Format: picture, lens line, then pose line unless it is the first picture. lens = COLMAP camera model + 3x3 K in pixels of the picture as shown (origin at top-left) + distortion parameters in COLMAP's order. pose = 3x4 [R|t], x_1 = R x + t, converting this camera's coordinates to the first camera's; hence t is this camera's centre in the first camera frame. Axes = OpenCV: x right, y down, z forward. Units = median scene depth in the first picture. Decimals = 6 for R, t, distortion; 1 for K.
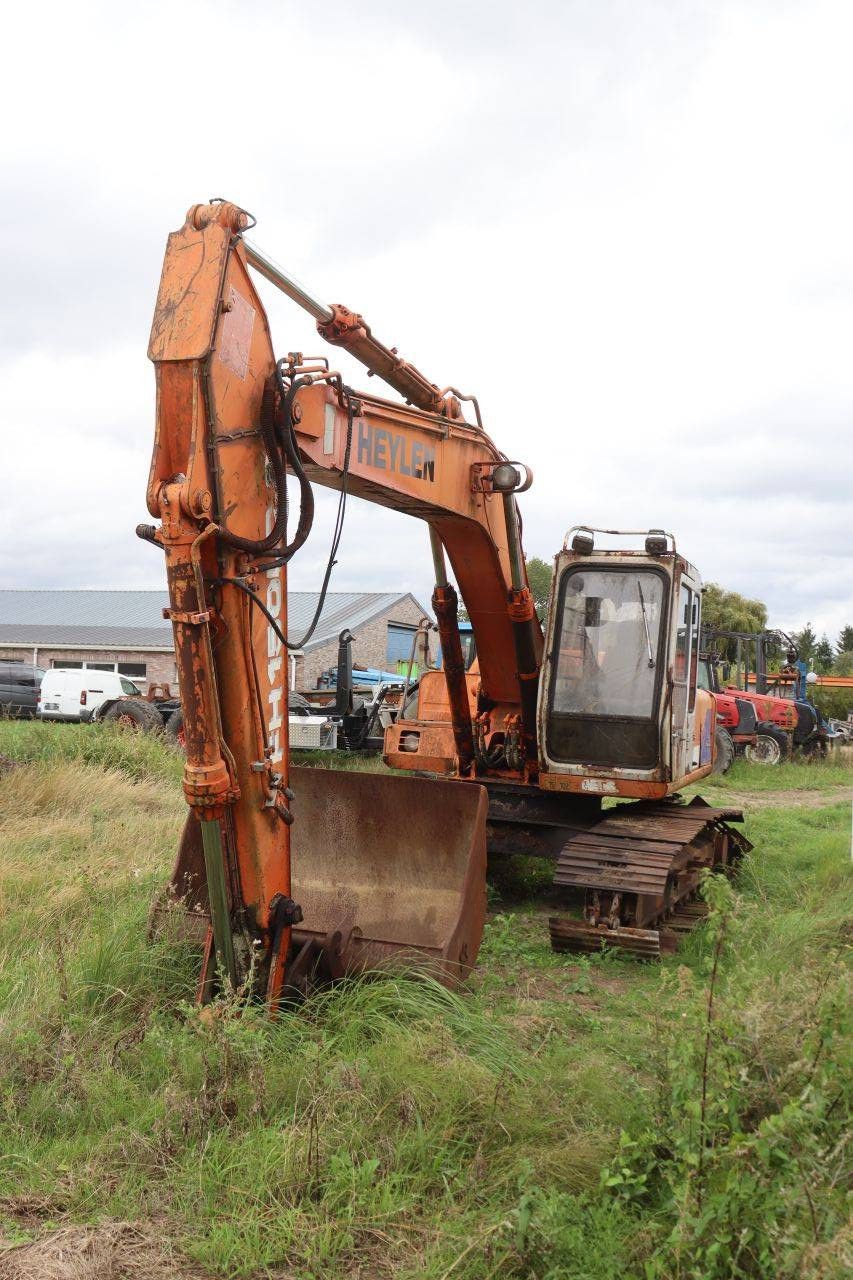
lens RADIAL K [[1212.8, 0, 410.9], [0, 1212.8, 641.5], [0, 0, 1]] dist [-0.144256, 0.201998]
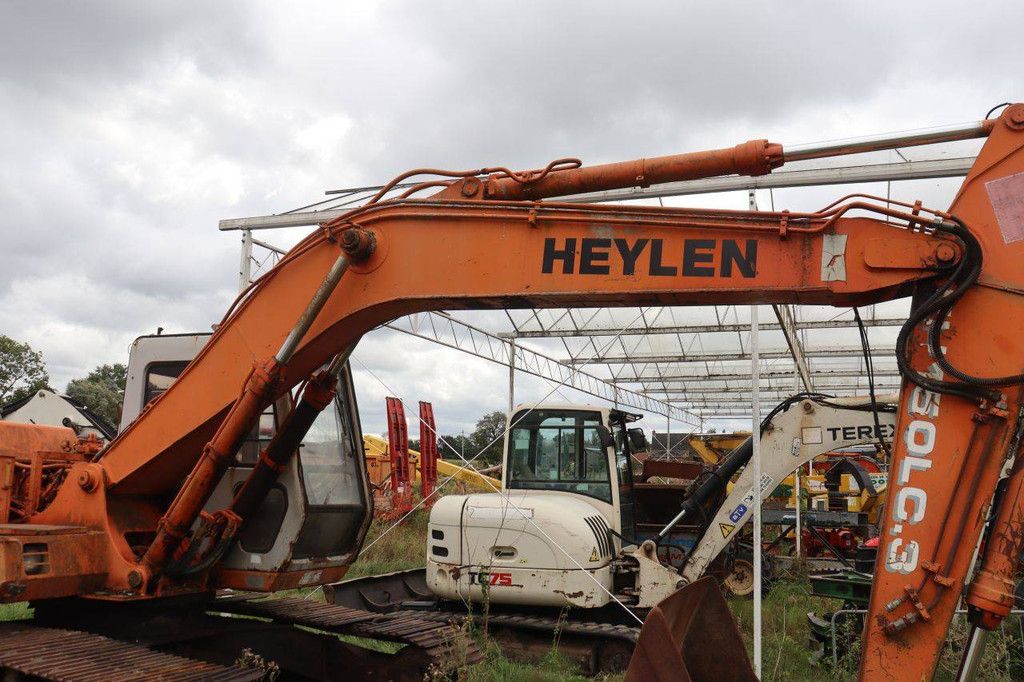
lens RADIAL K [[910.4, 0, 516.2], [0, 910.4, 340.3], [0, 0, 1]] dist [-0.158211, 0.174618]
pose [[0.014055, 0.106107, 0.994255, -0.670299], [-0.055274, 0.992916, -0.105183, -0.005073], [-0.998372, -0.053478, 0.019821, 0.951355]]
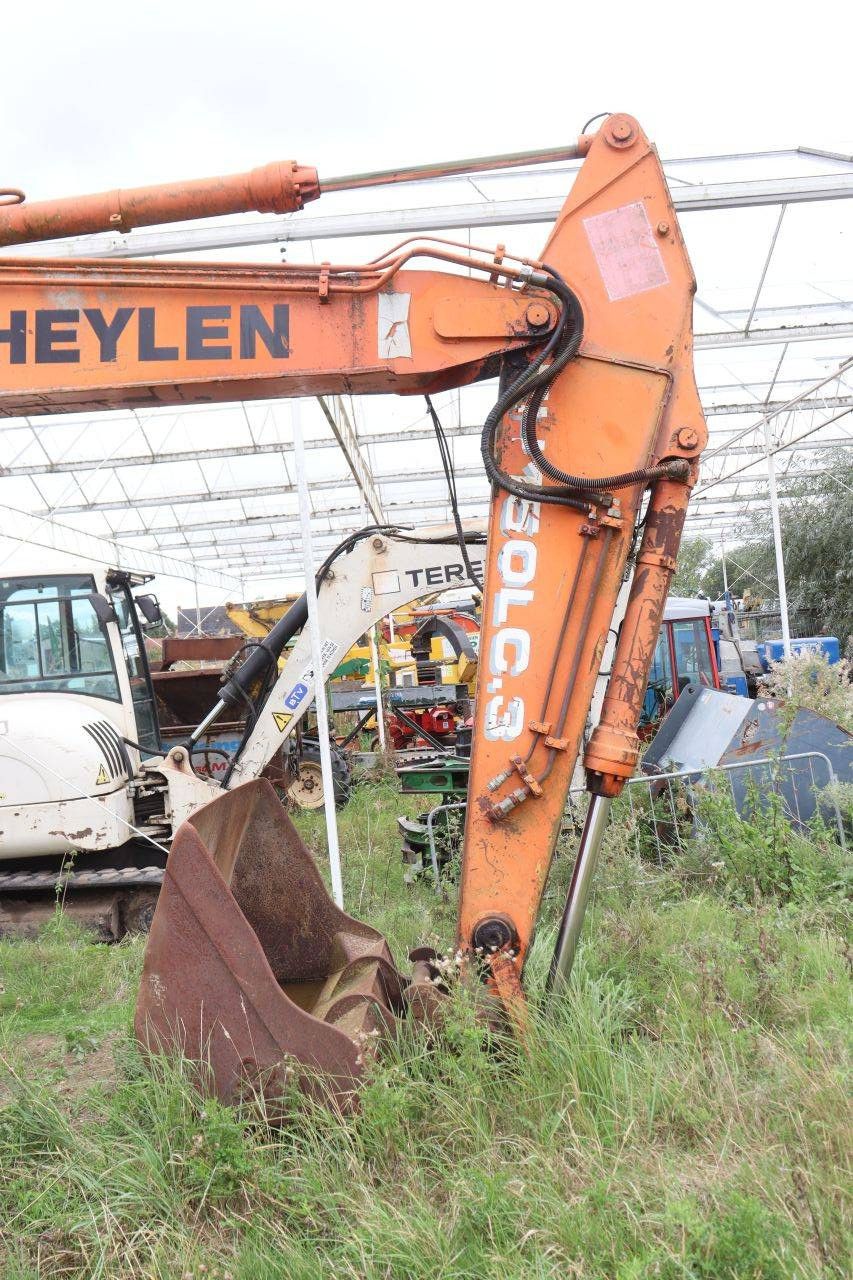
lens RADIAL K [[1268.7, 0, 421.6], [0, 1268.7, 644.5], [0, 0, 1]] dist [-0.126838, 0.207981]
pose [[-0.318507, -0.009572, 0.947872, -0.665473], [0.038884, 0.998975, 0.023155, 0.006367], [-0.947123, 0.044232, -0.317809, 0.943186]]
